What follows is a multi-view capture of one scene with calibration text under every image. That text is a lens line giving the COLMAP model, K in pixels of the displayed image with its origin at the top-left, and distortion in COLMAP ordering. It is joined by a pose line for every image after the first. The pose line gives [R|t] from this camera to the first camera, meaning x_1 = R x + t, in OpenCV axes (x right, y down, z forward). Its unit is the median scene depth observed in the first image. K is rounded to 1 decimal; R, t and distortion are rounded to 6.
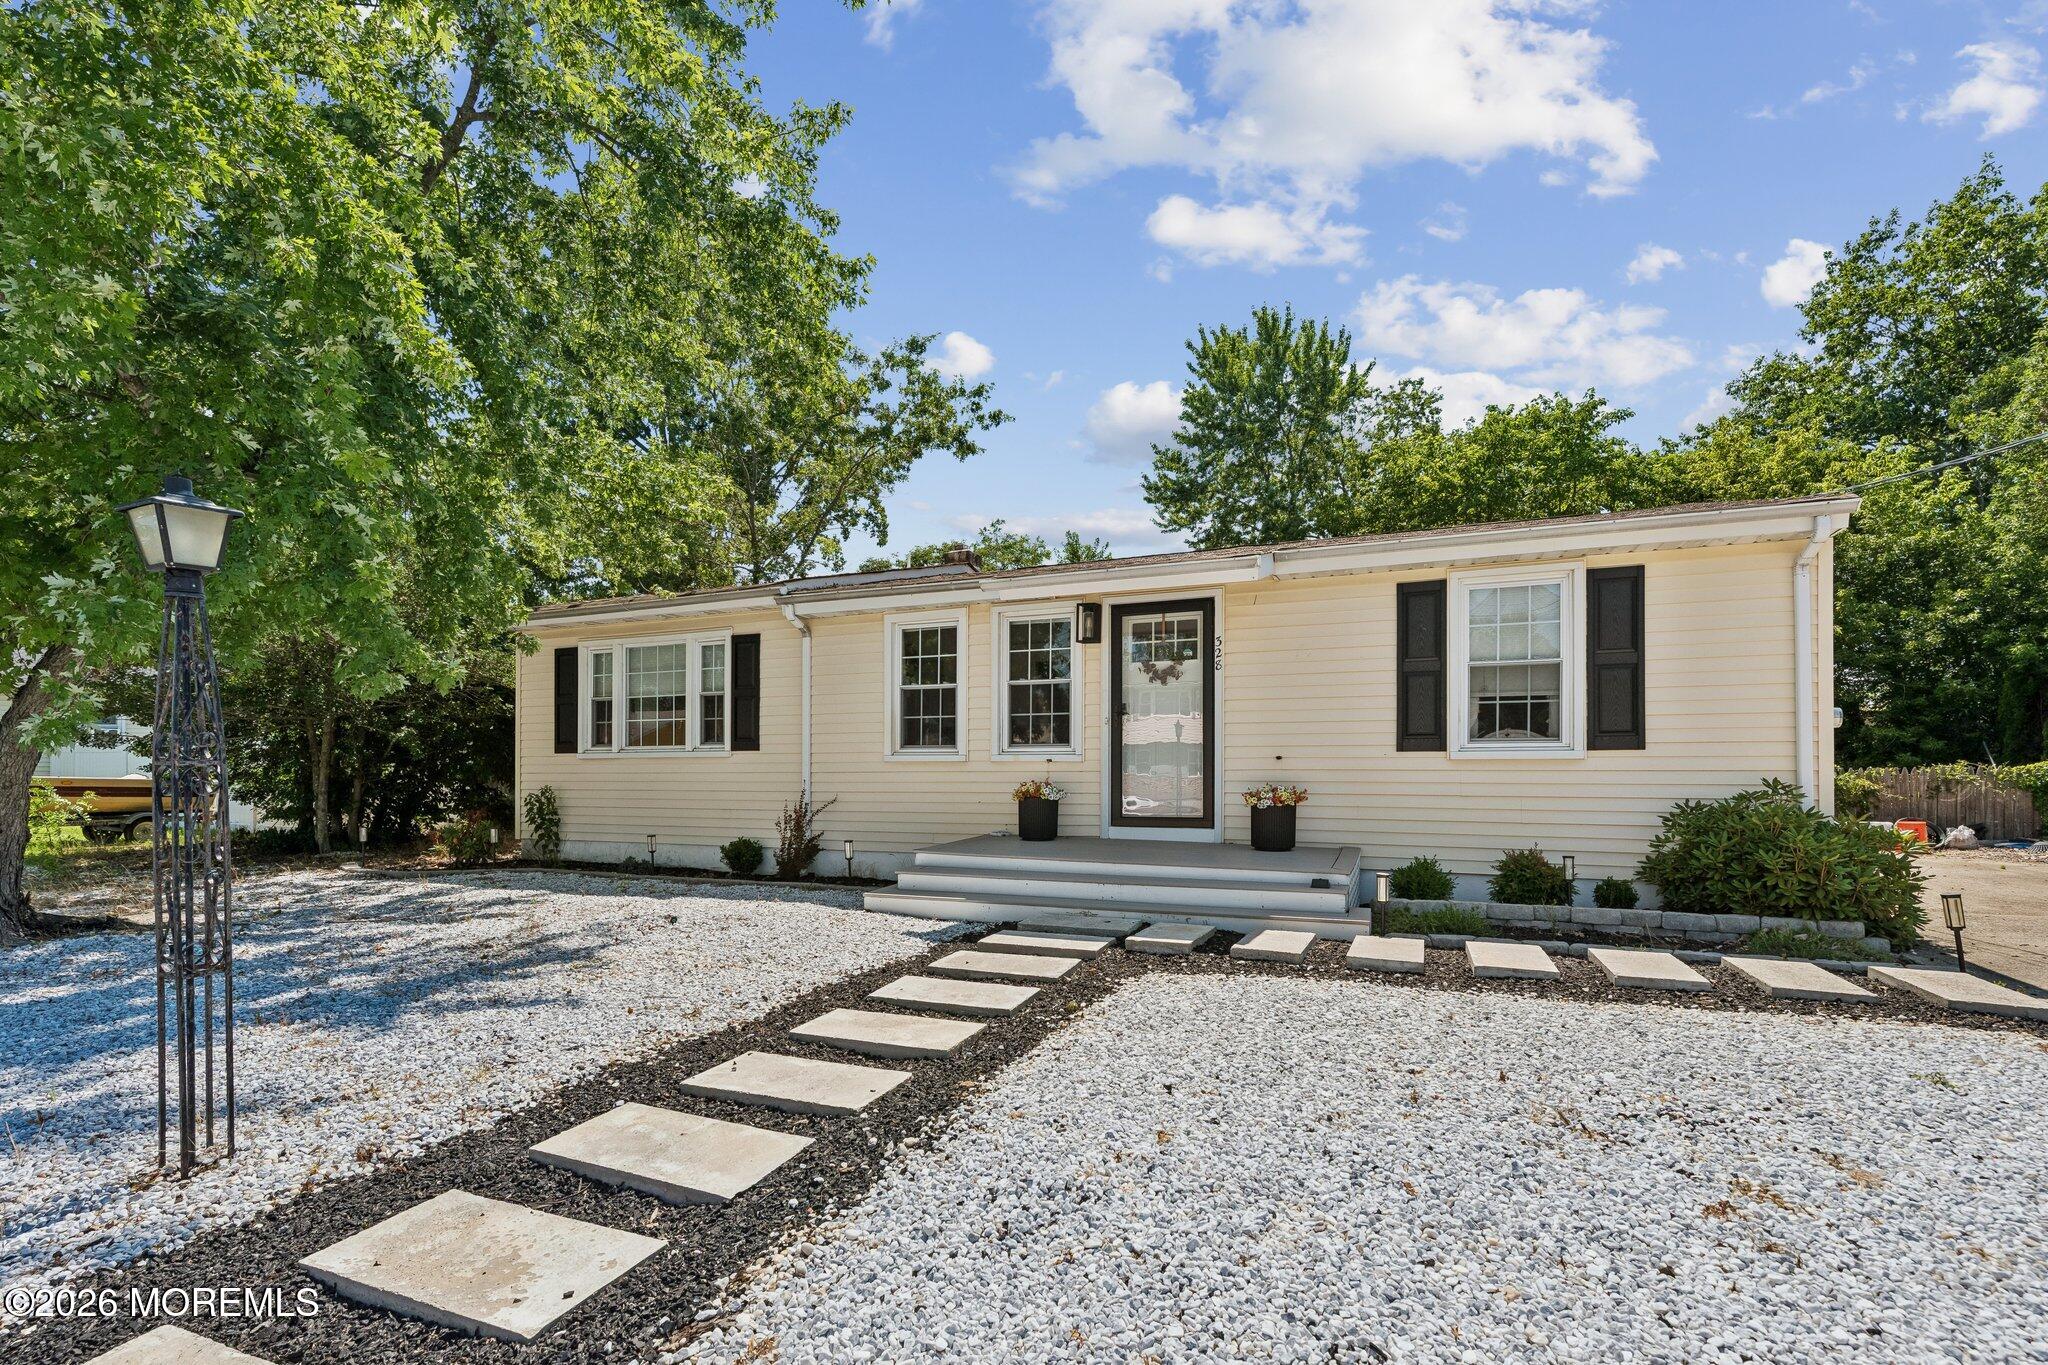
lens RADIAL K [[919.7, 0, 1050.0], [0, 919.7, 767.5], [0, 0, 1]] dist [-0.001899, 0.000184]
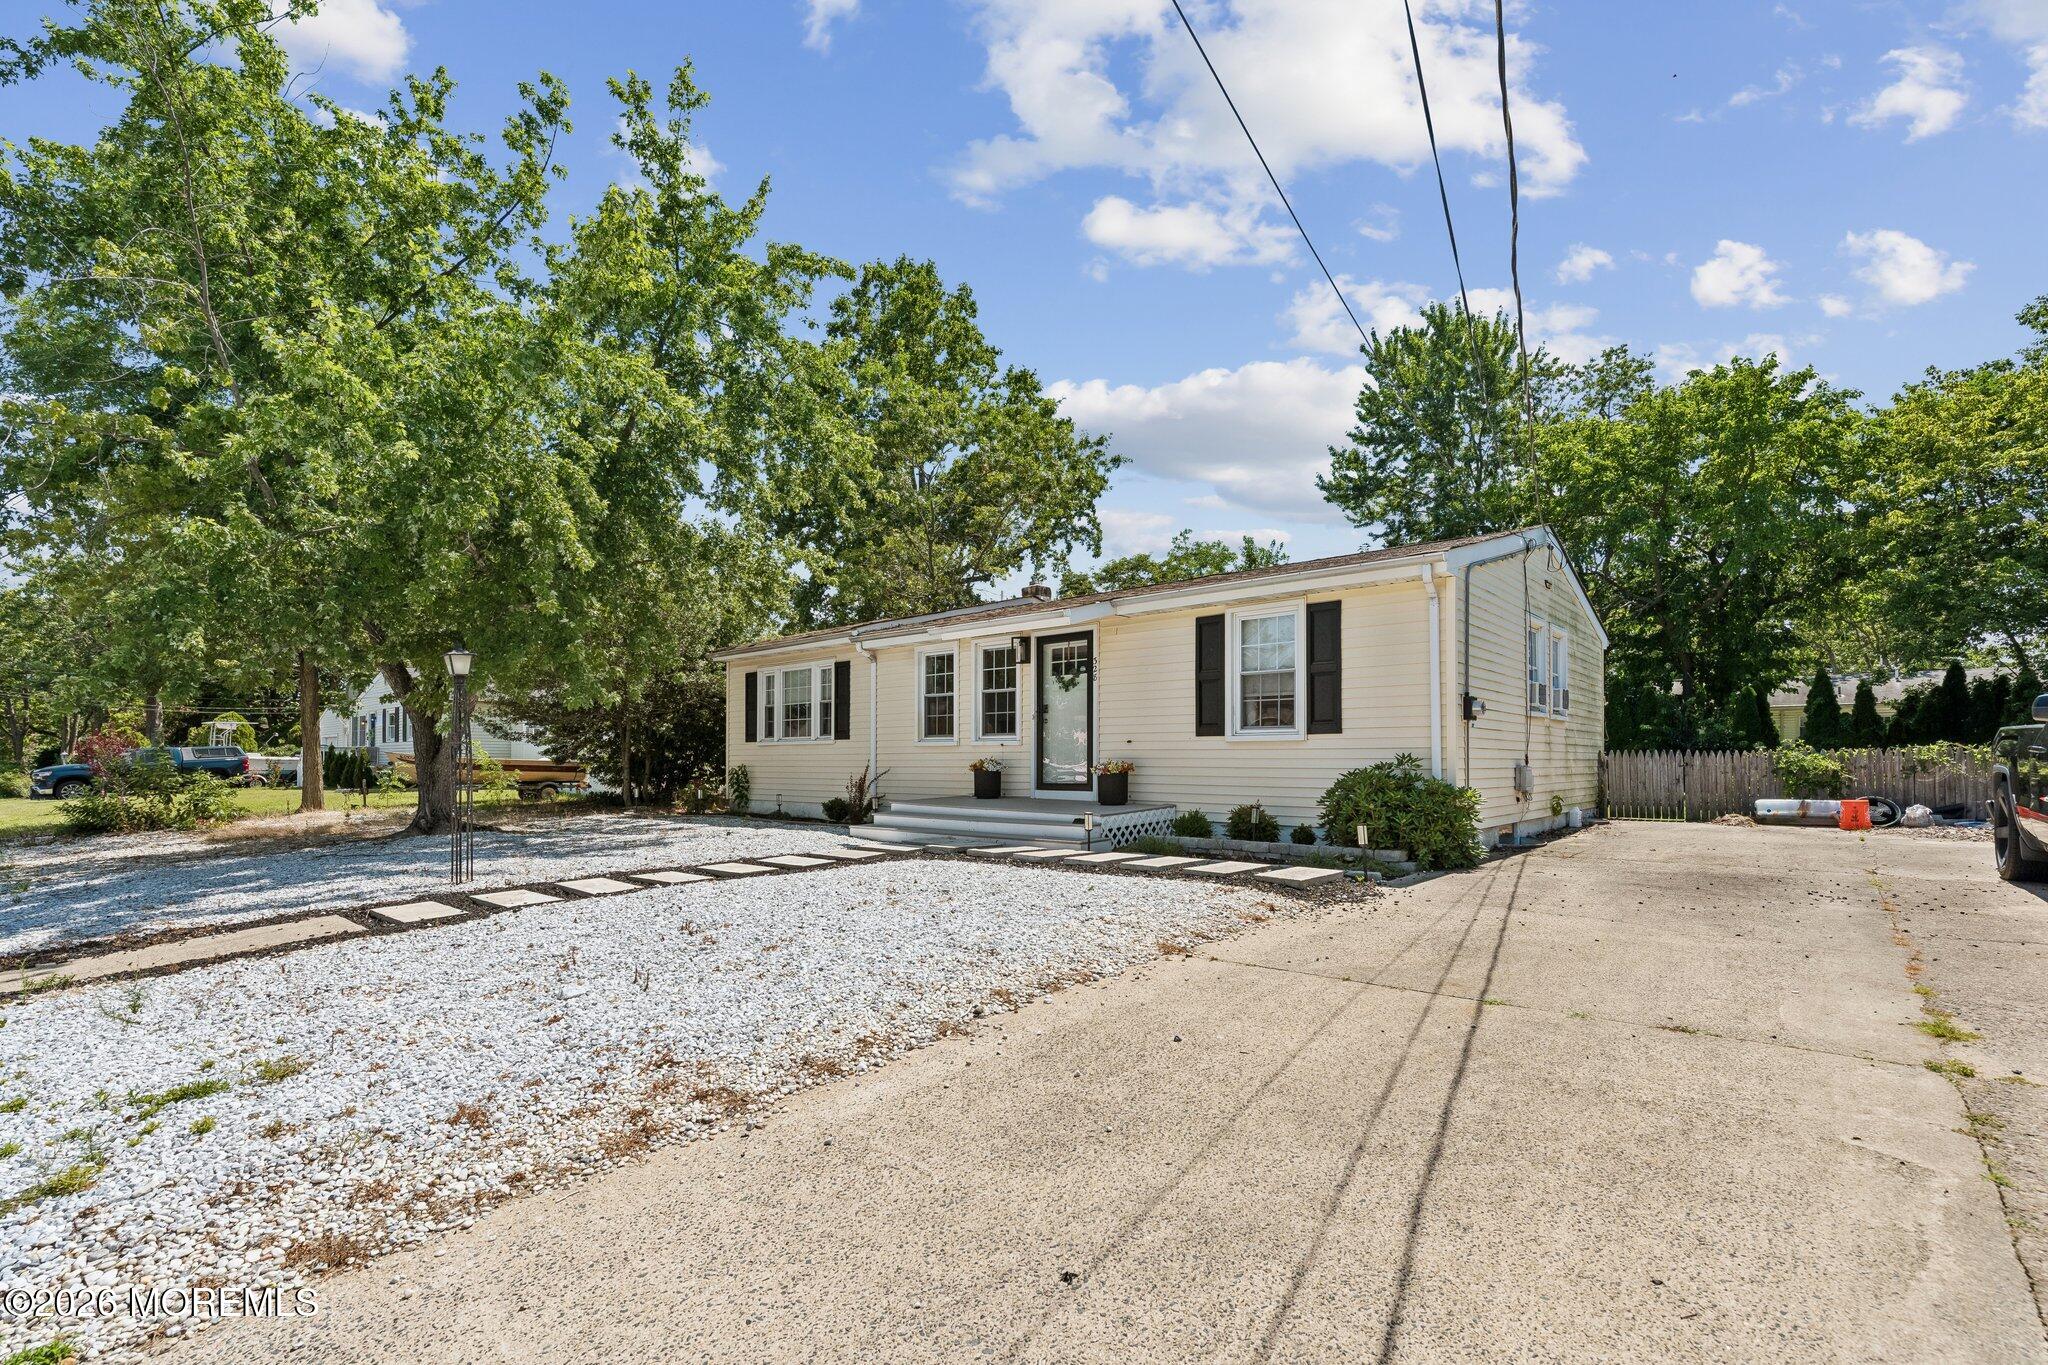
lens RADIAL K [[935.3, 0, 1075.8], [0, 935.3, 761.8], [0, 0, 1]] dist [-0.001516, -0.000653]
pose [[0.950884, 0.000269, -0.309548, 0.553510], [0.001159, 0.999990, 0.004431, 0.012943], [0.309546, -0.004572, 0.950874, -0.363131]]
